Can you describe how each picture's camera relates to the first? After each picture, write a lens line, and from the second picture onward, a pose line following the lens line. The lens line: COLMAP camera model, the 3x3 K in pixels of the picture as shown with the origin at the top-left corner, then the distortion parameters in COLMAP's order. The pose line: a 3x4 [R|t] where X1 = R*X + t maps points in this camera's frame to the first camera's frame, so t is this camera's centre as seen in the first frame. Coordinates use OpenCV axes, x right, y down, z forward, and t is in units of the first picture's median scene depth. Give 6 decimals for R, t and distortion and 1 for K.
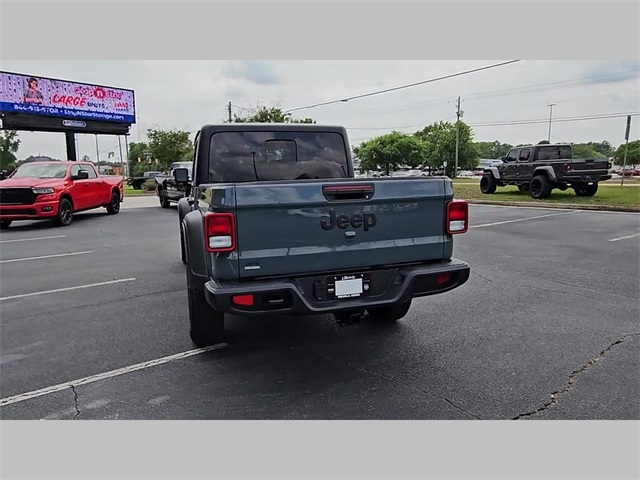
lens RADIAL K [[436.2, 0, 311.6], [0, 436.2, 244.4], [0, 0, 1]] dist [0.005150, -0.003378]
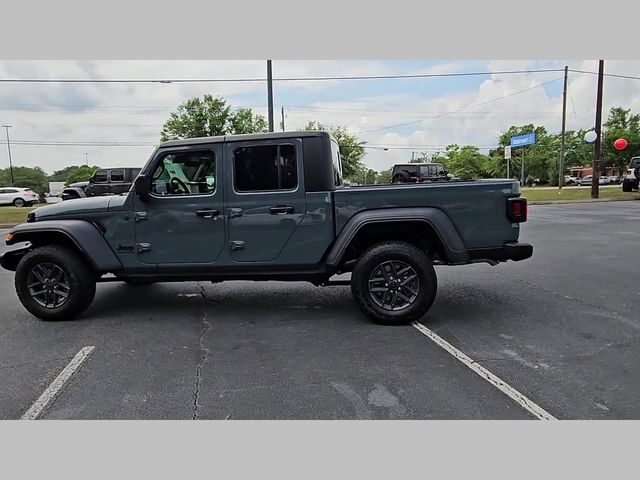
lens RADIAL K [[435.7, 0, 310.7], [0, 435.7, 244.7], [0, 0, 1]] dist [0.005302, -0.002733]
pose [[0.417714, -0.117030, 0.901010, -1.429503], [0.166099, 0.984794, 0.050908, -0.079947], [-0.893267, 0.128392, 0.430800, 0.723869]]
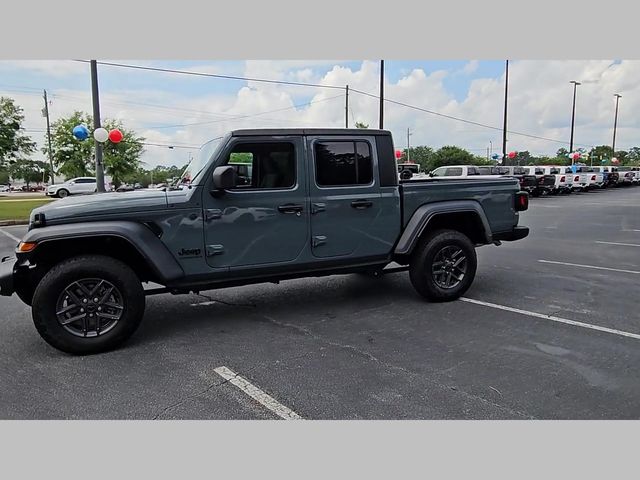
lens RADIAL K [[435.7, 0, 310.7], [0, 435.7, 244.7], [0, 0, 1]] dist [0.005302, -0.002733]
pose [[-0.085918, -0.127185, 0.988151, -1.601198], [0.176373, 0.974212, 0.140726, -0.214754], [-0.980566, 0.186374, -0.061270, 1.546351]]
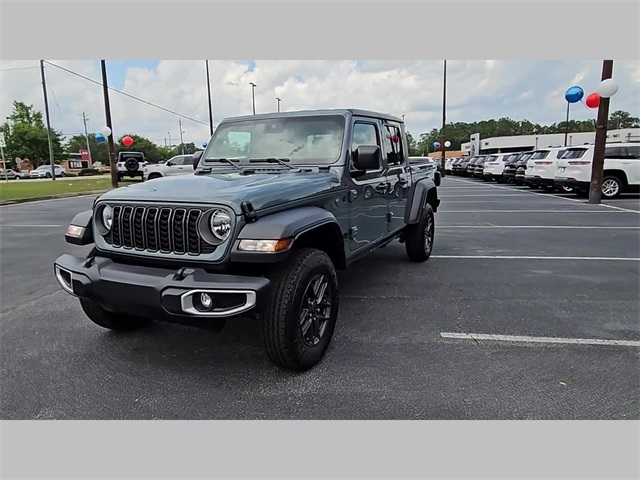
lens RADIAL K [[436.2, 0, 311.6], [0, 436.2, 244.4], [0, 0, 1]] dist [0.005150, -0.003378]
pose [[-0.719782, -0.092754, 0.687976, -1.151868], [0.145064, 0.949058, 0.279723, -0.379225], [-0.678875, 0.301140, -0.669659, 2.534604]]
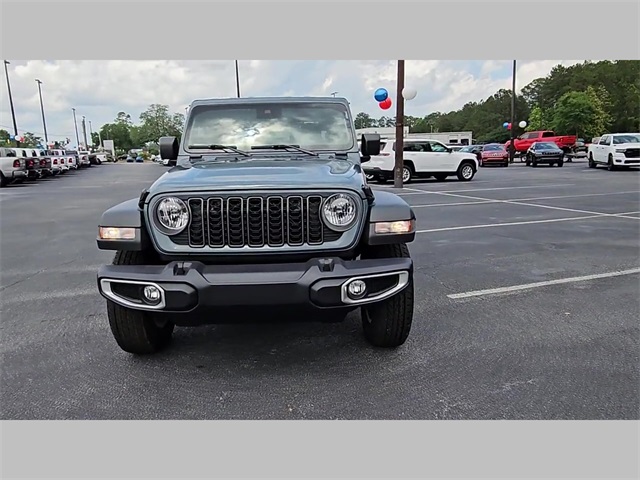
lens RADIAL K [[436.2, 0, 311.6], [0, 436.2, 244.4], [0, 0, 1]] dist [0.005150, -0.003378]
pose [[-0.961149, -0.016016, 0.275566, -0.665859], [0.084428, 0.933415, 0.348724, -0.428750], [-0.262803, 0.358441, -0.895798, 2.814499]]
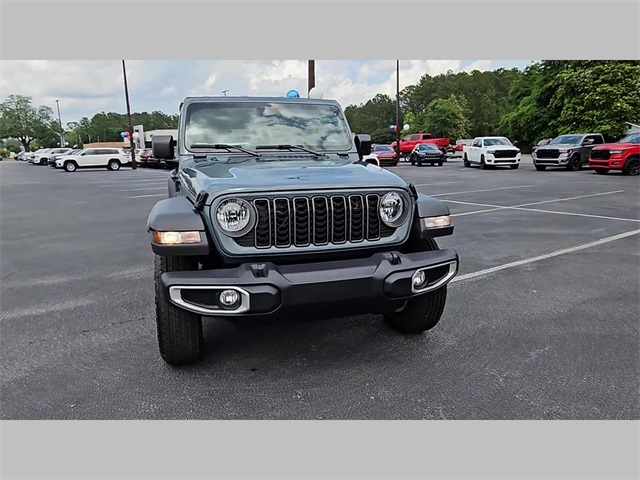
lens RADIAL K [[434.8, 0, 312.1], [0, 434.8, 245.1], [0, 0, 1]] dist [0.005154, -0.002603]
pose [[-0.999145, 0.027962, 0.030464, -0.387702], [0.037214, 0.929224, 0.367639, -0.452638], [-0.018028, 0.368459, -0.929469, 2.878553]]
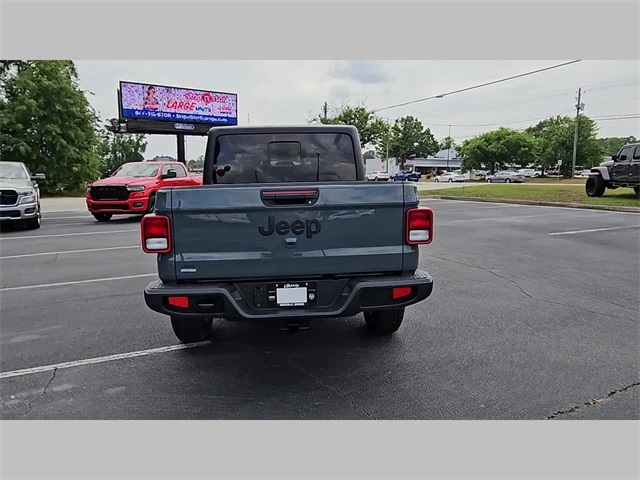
lens RADIAL K [[436.2, 0, 311.6], [0, 436.2, 244.4], [0, 0, 1]] dist [0.005150, -0.003378]
pose [[0.973984, 0.040018, -0.223055, 0.266835], [-0.039446, 0.999197, 0.007024, -0.018374], [0.223157, 0.001958, 0.974781, 0.056132]]
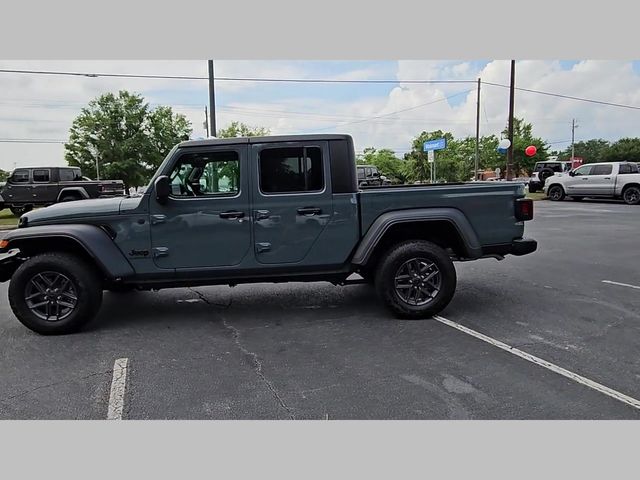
lens RADIAL K [[436.0, 0, 309.6], [0, 436.0, 242.7], [0, 0, 1]] dist [0.004991, -0.000487]
pose [[0.247273, -0.117271, 0.961823, -1.550088], [0.176636, 0.981471, 0.074256, -0.130959], [-0.952710, 0.151532, 0.263405, 0.994454]]
